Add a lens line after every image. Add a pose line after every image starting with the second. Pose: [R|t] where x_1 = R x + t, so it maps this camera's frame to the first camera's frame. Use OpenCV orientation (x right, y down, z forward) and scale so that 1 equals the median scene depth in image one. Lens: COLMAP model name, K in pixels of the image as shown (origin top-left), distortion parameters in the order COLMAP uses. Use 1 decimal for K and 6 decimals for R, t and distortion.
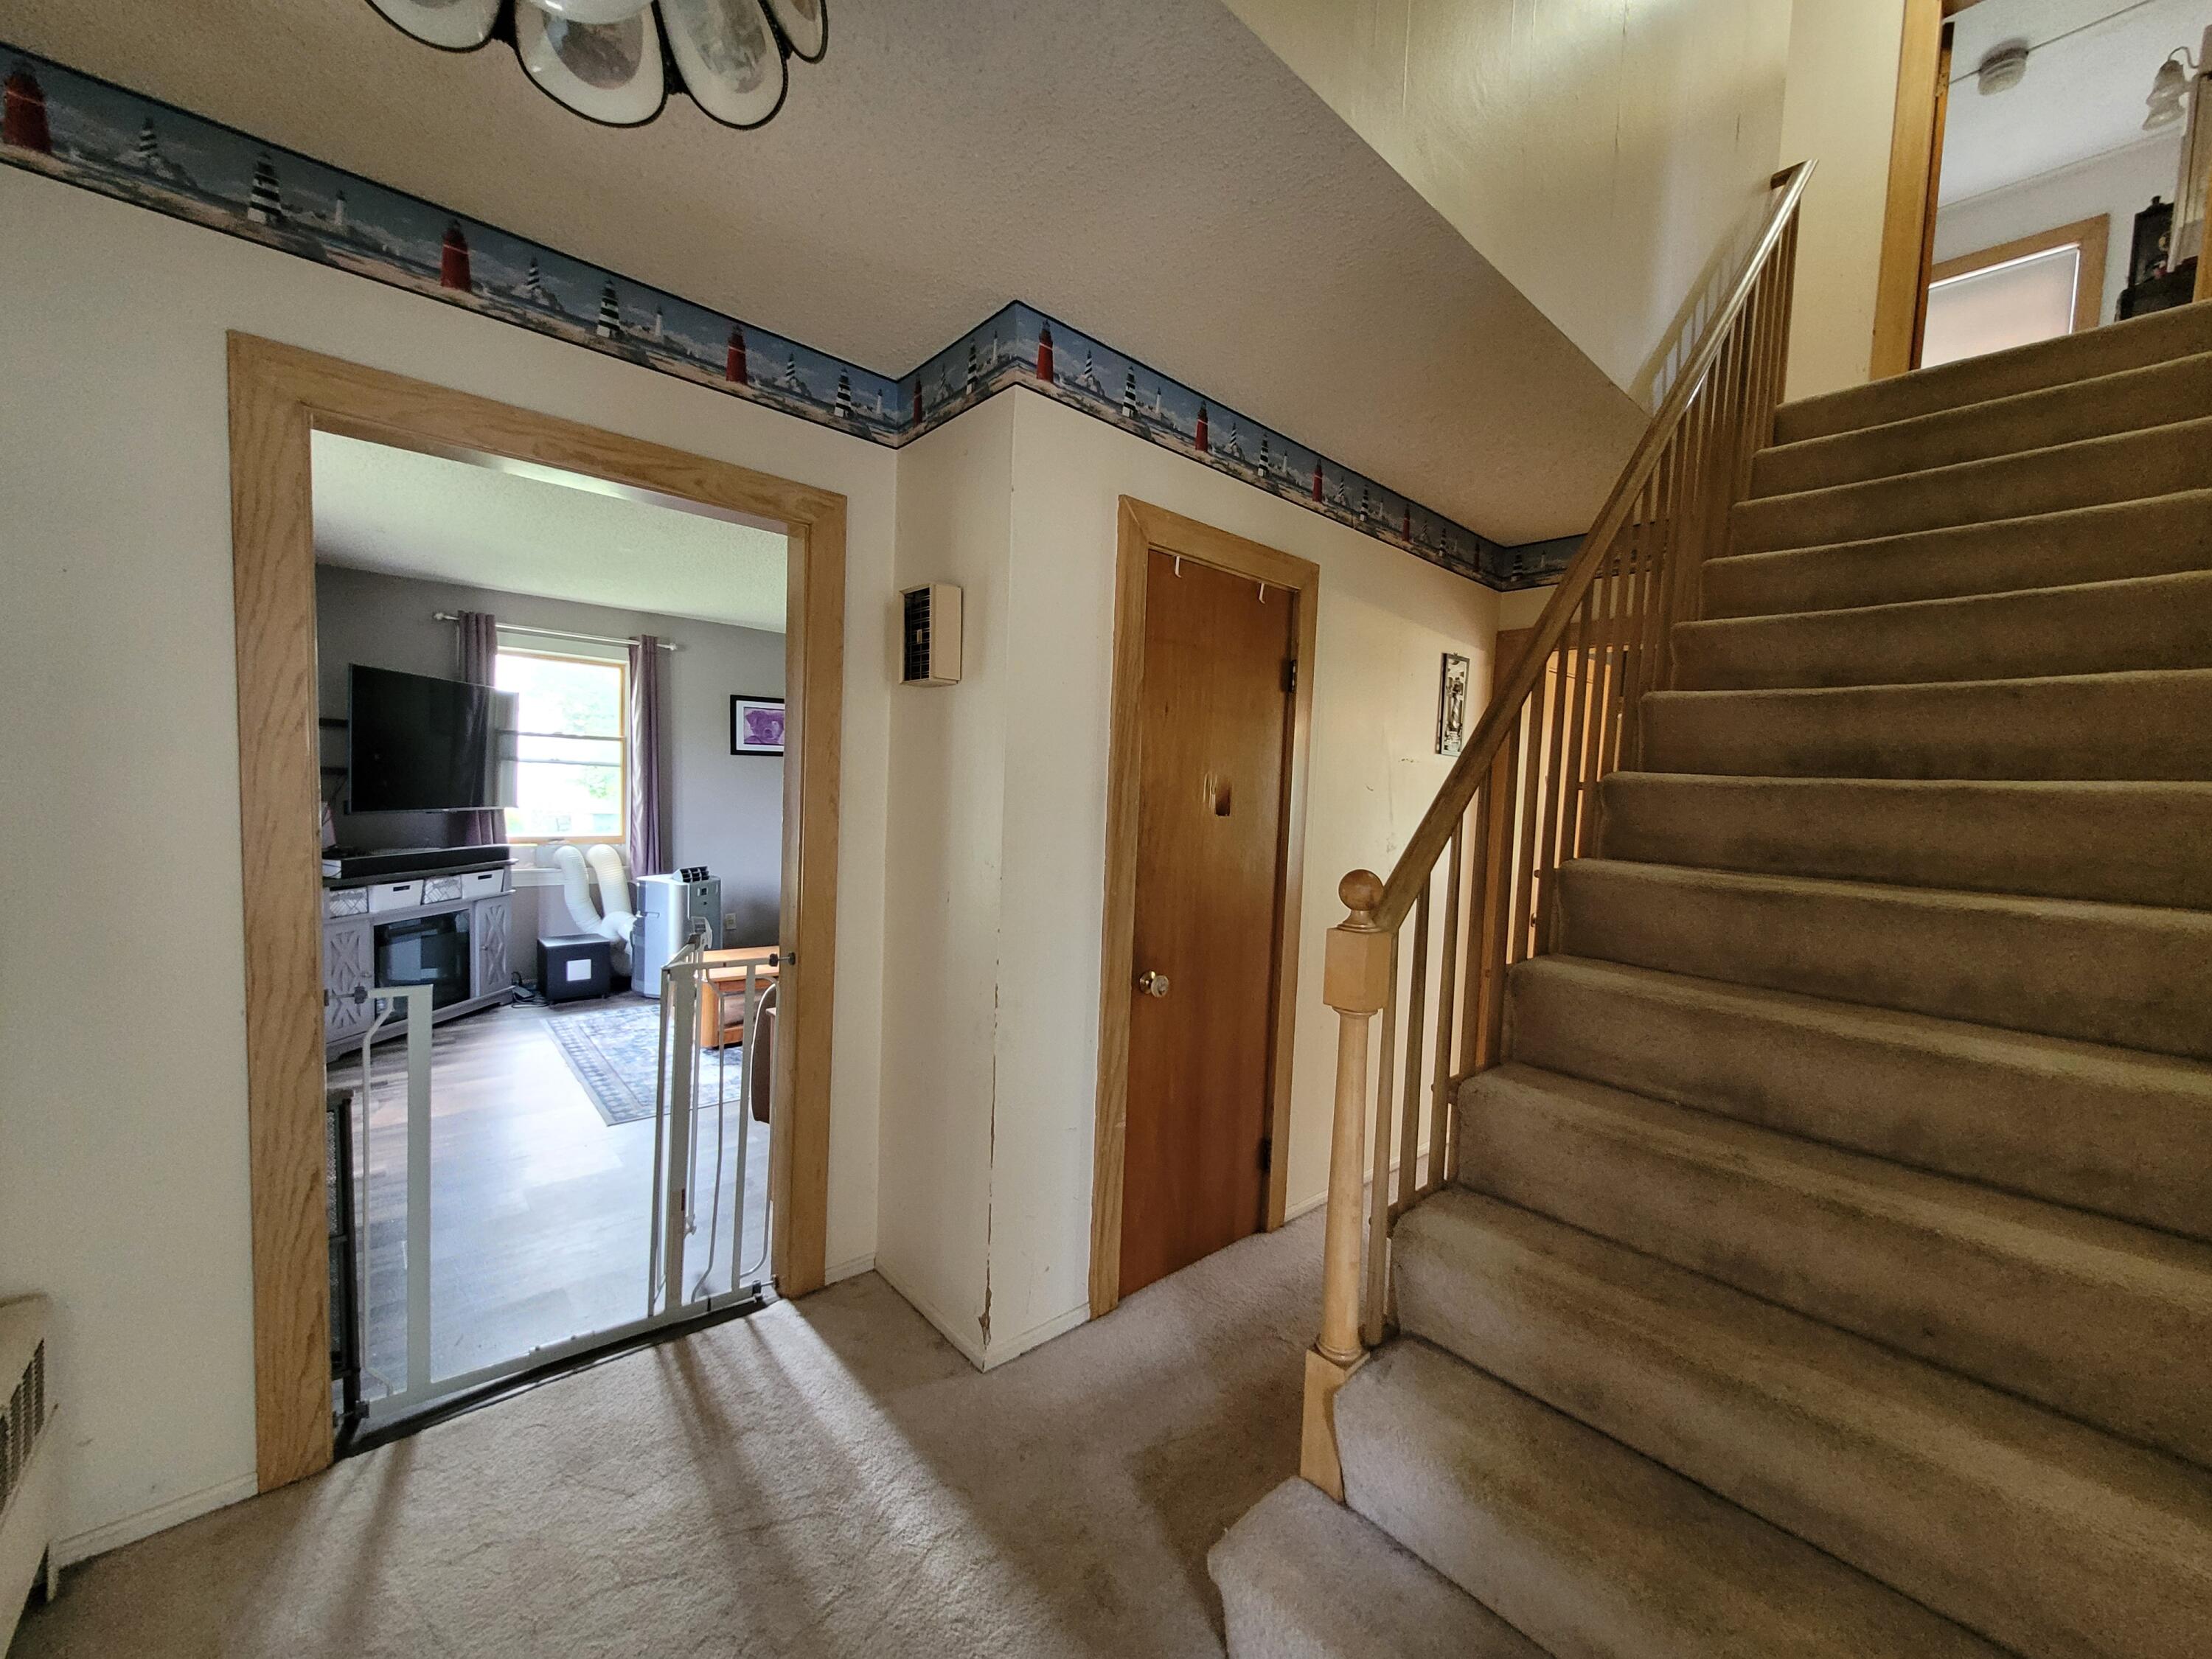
lens RADIAL K [[869.1, 0, 1109.8], [0, 869.1, 834.4], [0, 0, 1]] dist [-0.003379, -0.000003]
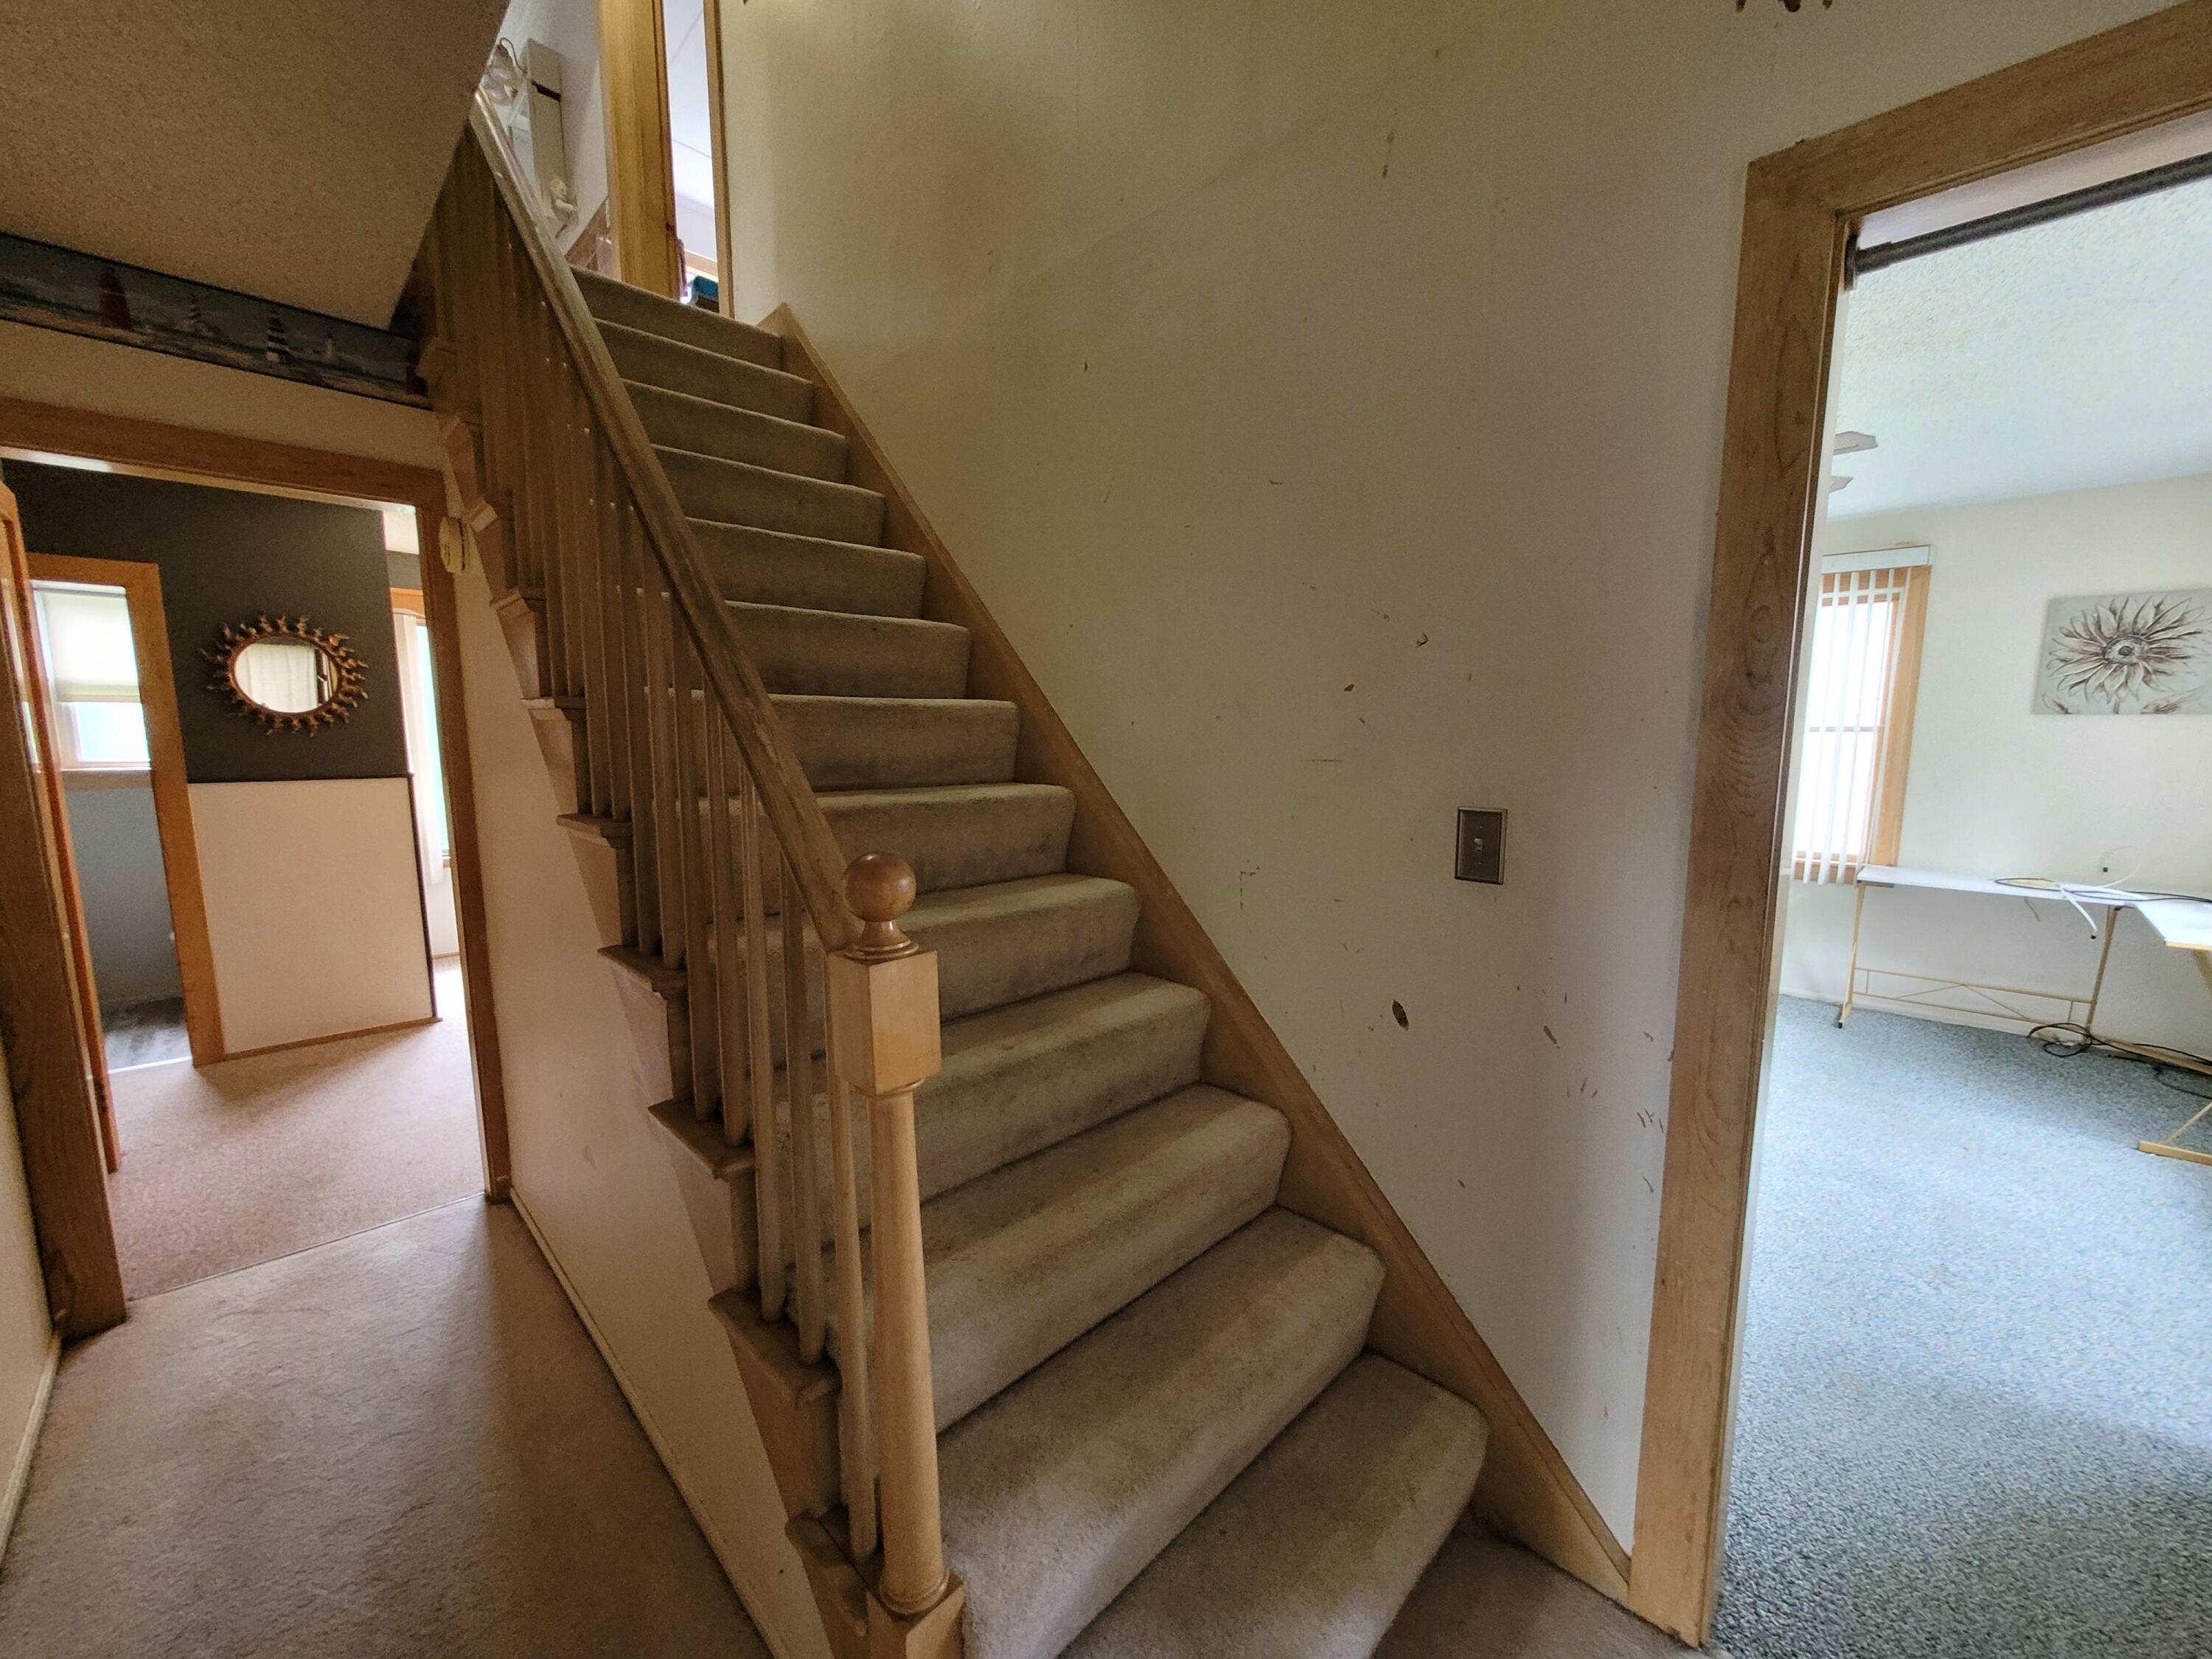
lens RADIAL K [[869.1, 0, 1110.6], [0, 869.1, 843.4], [0, 0, 1]] dist [-0.003379, -0.000003]
pose [[-0.059799, -0.168971, 0.983805, -0.333249], [0.050212, 0.983812, 0.172024, -0.068855], [-0.996947, 0.059686, -0.050347, 0.943231]]
